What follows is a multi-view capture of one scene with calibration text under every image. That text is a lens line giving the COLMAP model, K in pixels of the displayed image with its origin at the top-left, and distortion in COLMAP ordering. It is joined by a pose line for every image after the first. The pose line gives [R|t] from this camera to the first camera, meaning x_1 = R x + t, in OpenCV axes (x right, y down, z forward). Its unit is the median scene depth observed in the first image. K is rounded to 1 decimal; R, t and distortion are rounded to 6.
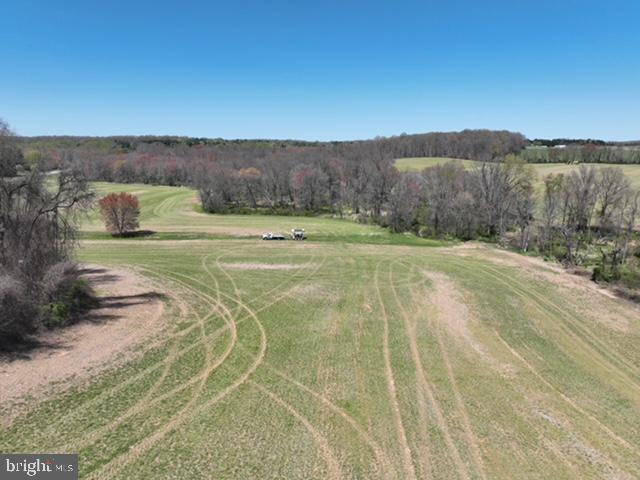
lens RADIAL K [[449.8, 0, 320.6], [0, 449.8, 239.2], [0, 0, 1]] dist [-0.004612, 0.023956]
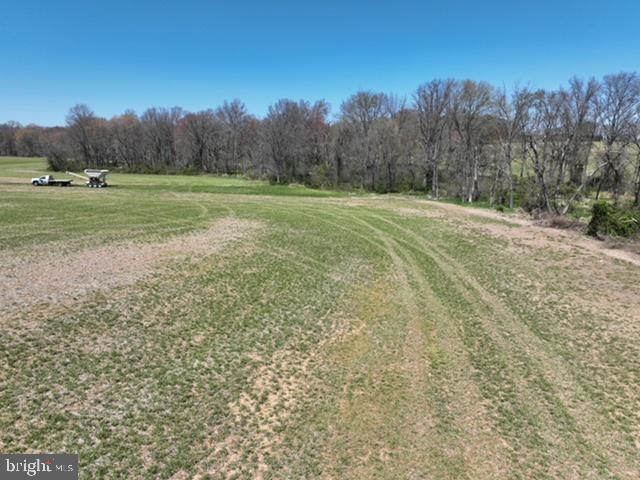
lens RADIAL K [[449.8, 0, 319.3], [0, 449.8, 241.3], [0, 0, 1]] dist [-0.004612, 0.023956]
pose [[0.999985, 0.005442, -0.000794, 0.297040], [-0.005444, 0.999983, -0.002185, 0.087078], [0.000782, 0.002190, 0.999997, 0.489215]]
